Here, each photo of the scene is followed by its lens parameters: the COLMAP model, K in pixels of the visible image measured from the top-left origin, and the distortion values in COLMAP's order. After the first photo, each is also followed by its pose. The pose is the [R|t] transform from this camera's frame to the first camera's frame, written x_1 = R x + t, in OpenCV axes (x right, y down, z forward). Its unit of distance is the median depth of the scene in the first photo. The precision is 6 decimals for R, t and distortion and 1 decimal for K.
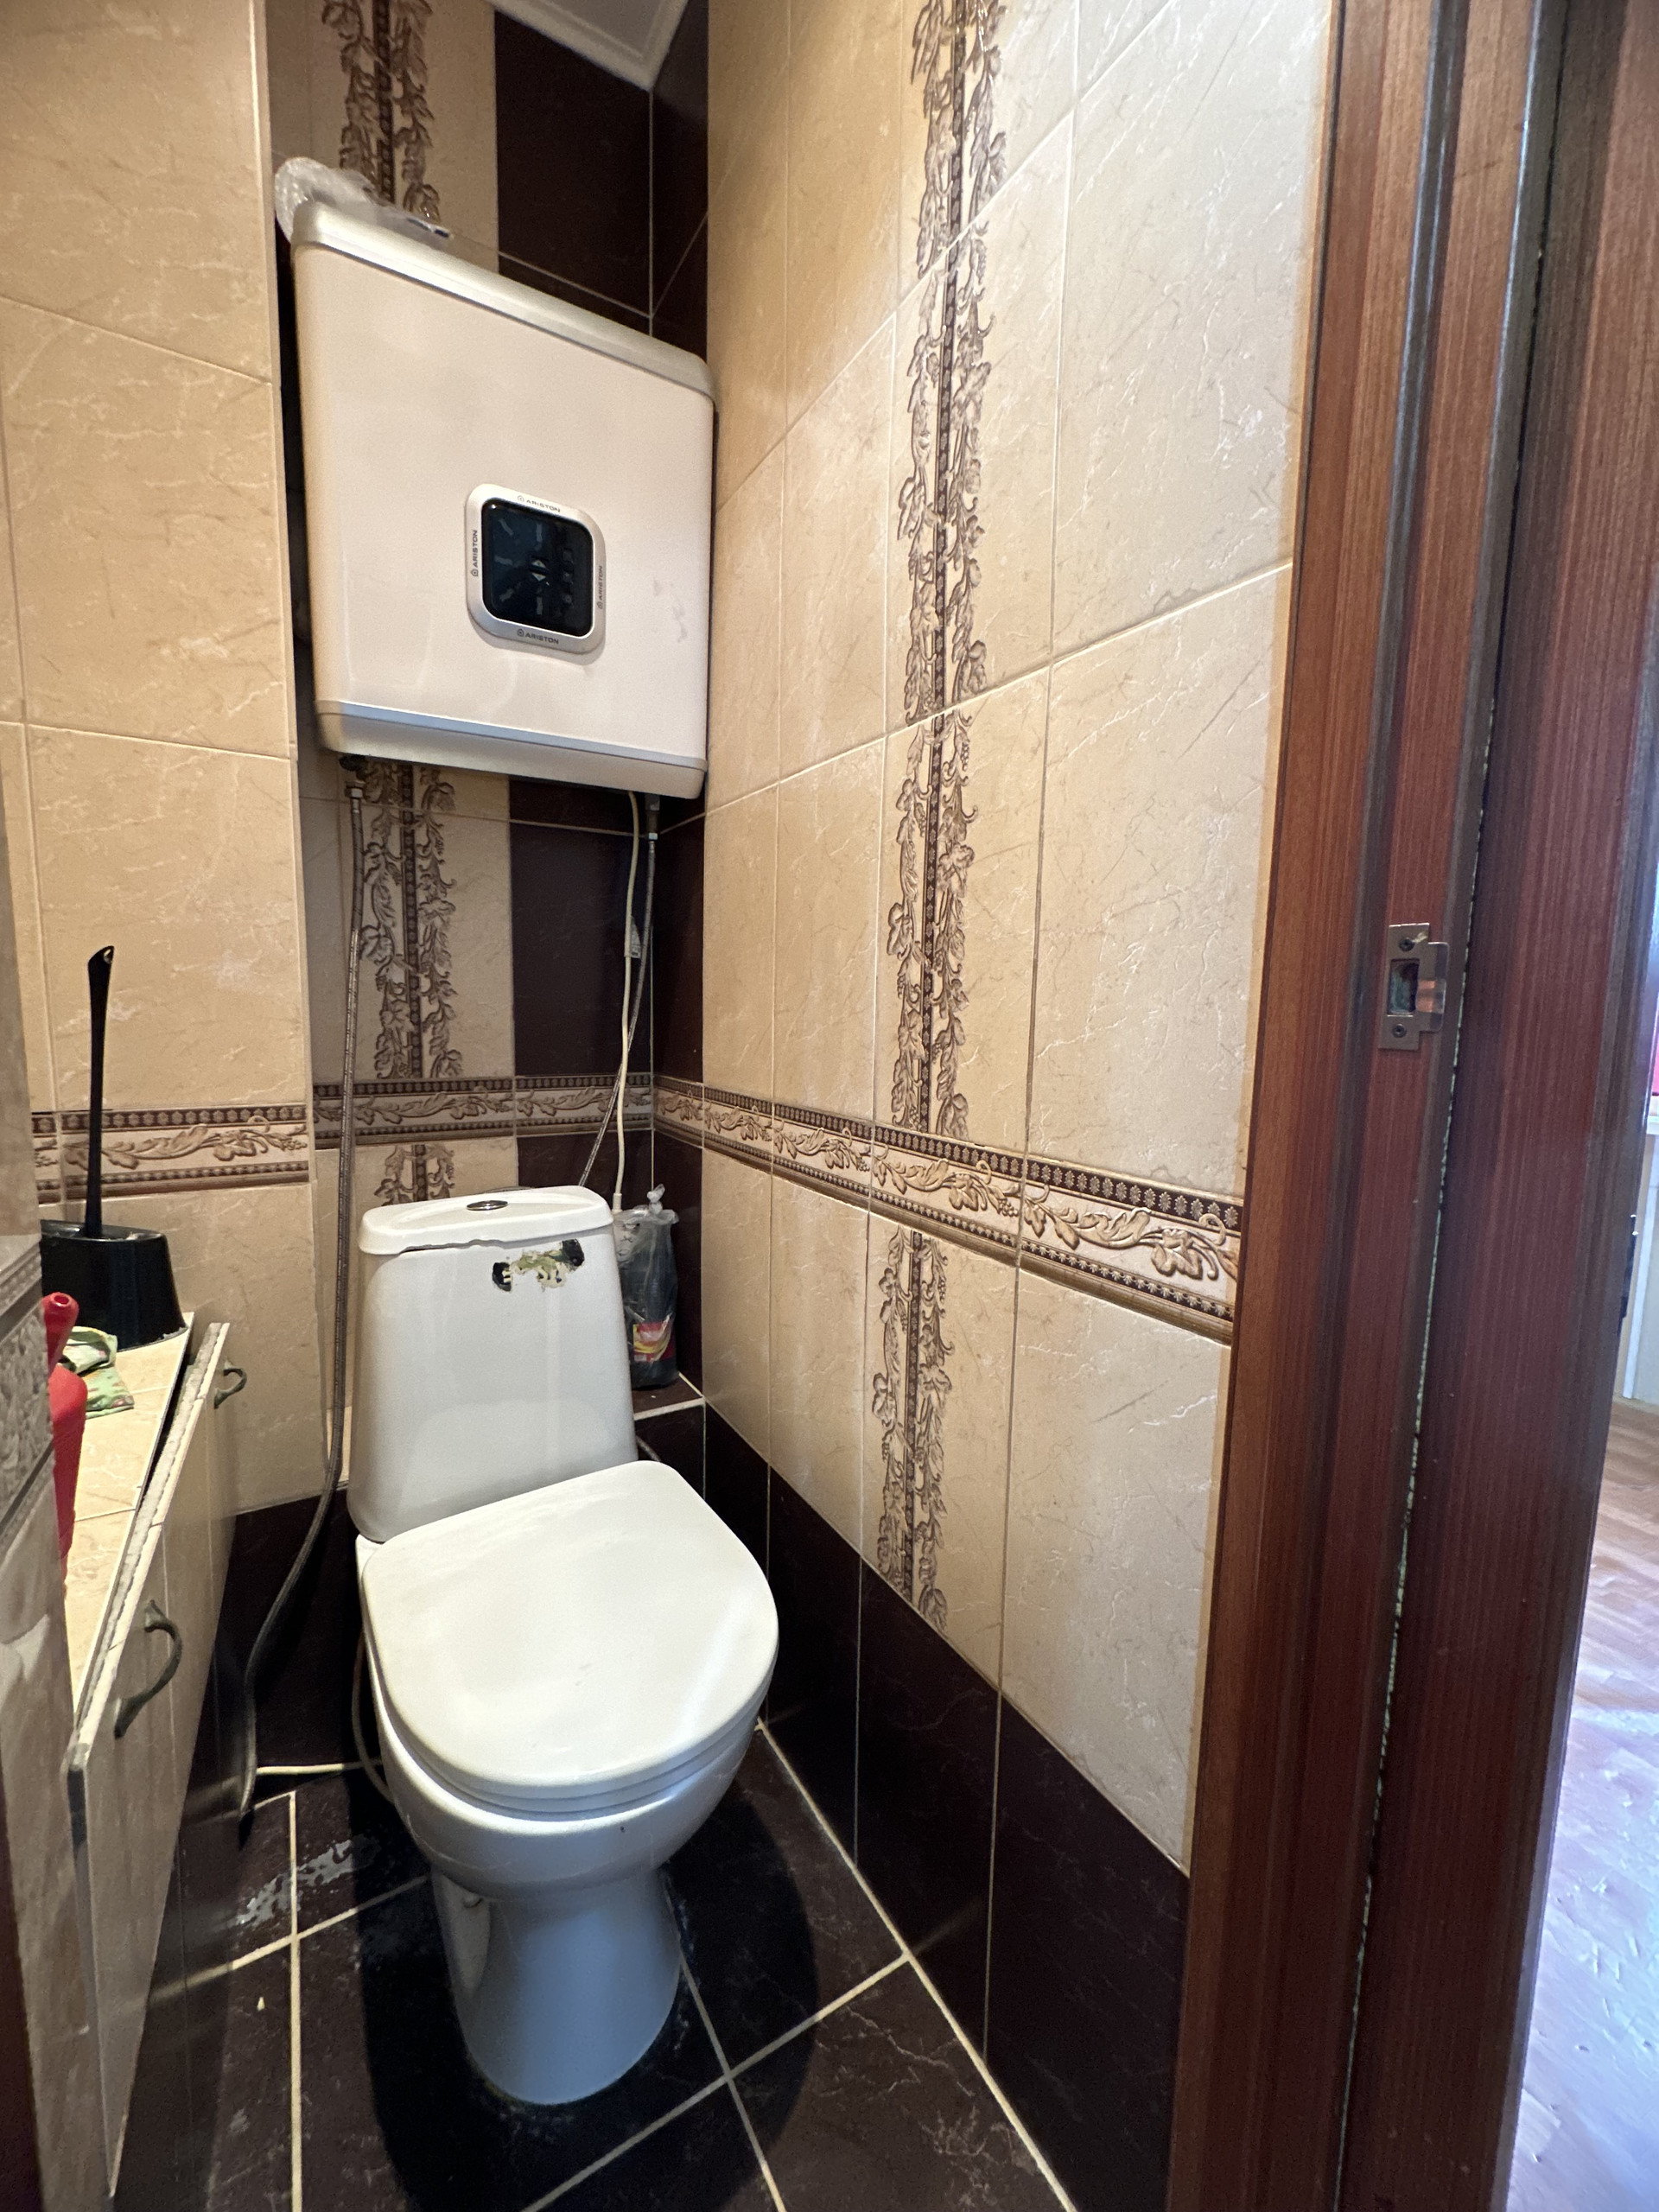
lens RADIAL K [[884.9, 0, 829.5], [0, 884.9, 1106.0], [0, 0, 1]] dist [-0.000465, 0.000062]
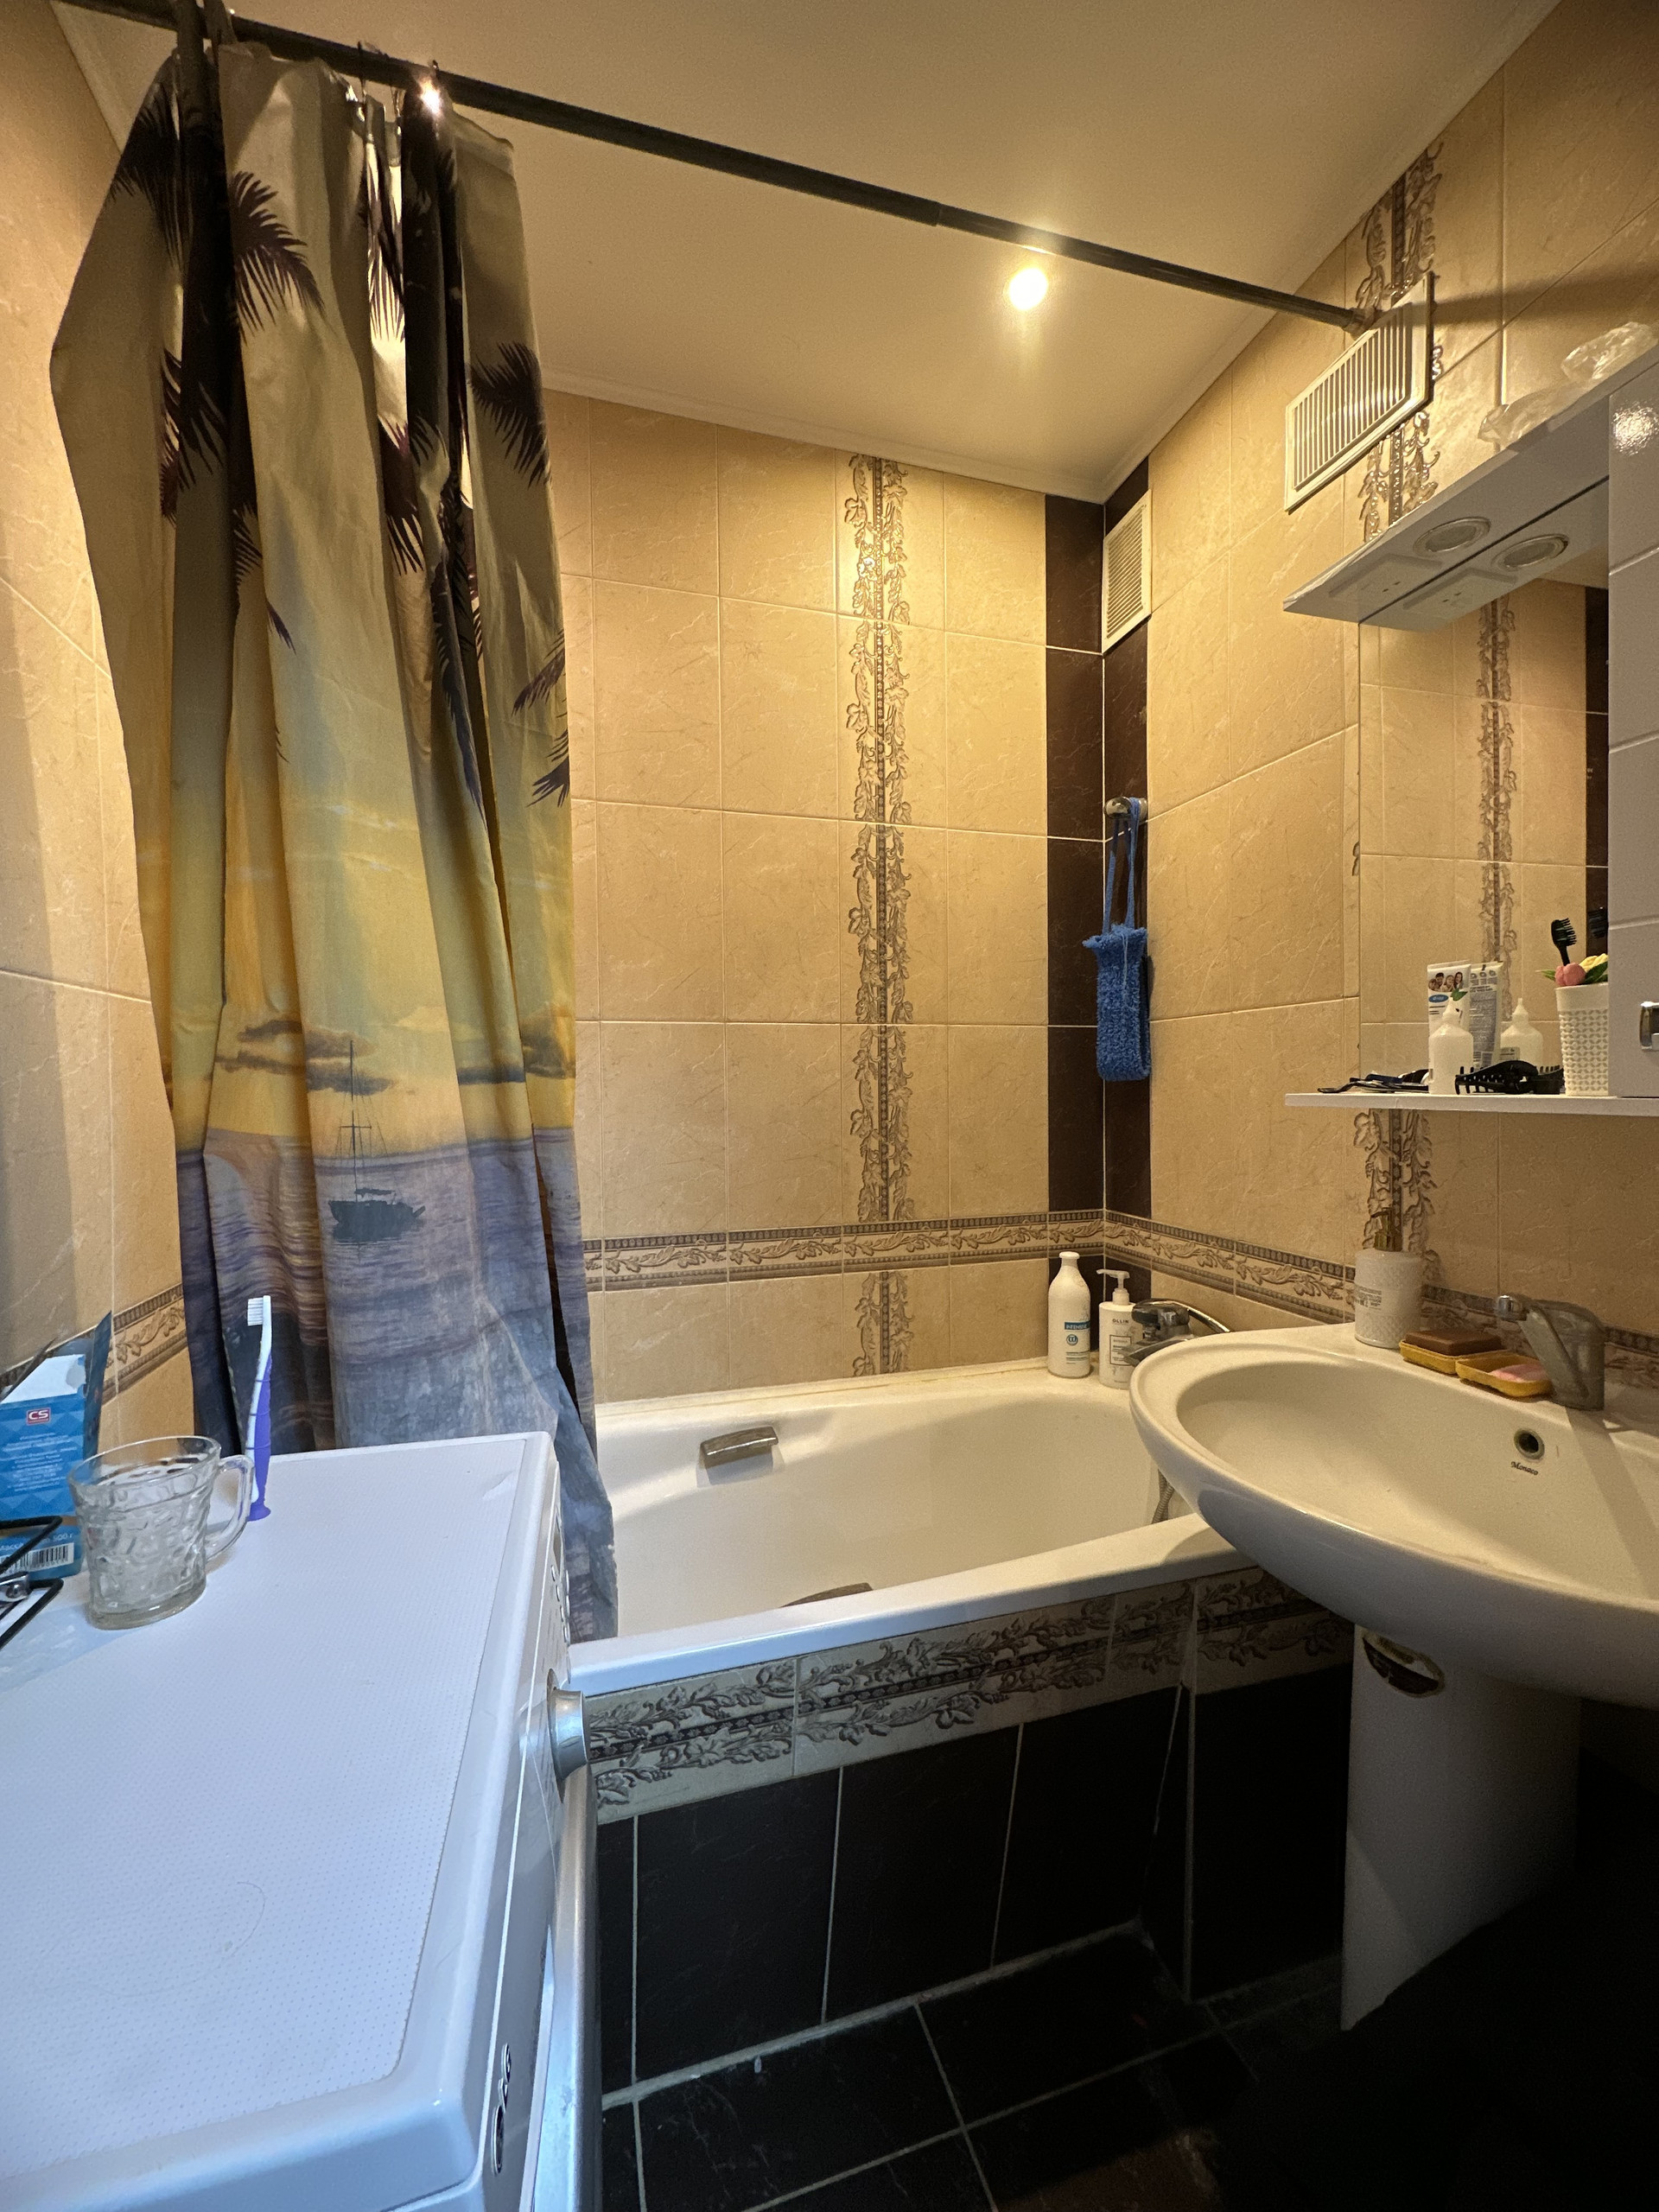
lens RADIAL K [[884.9, 0, 829.5], [0, 884.9, 1106.0], [0, 0, 1]] dist [-0.000465, 0.000062]
pose [[0.250450, -0.040558, 0.967280, -2.001294], [0.123112, 0.992345, 0.009733, -0.285879], [-0.960270, 0.116646, 0.253526, 0.605599]]
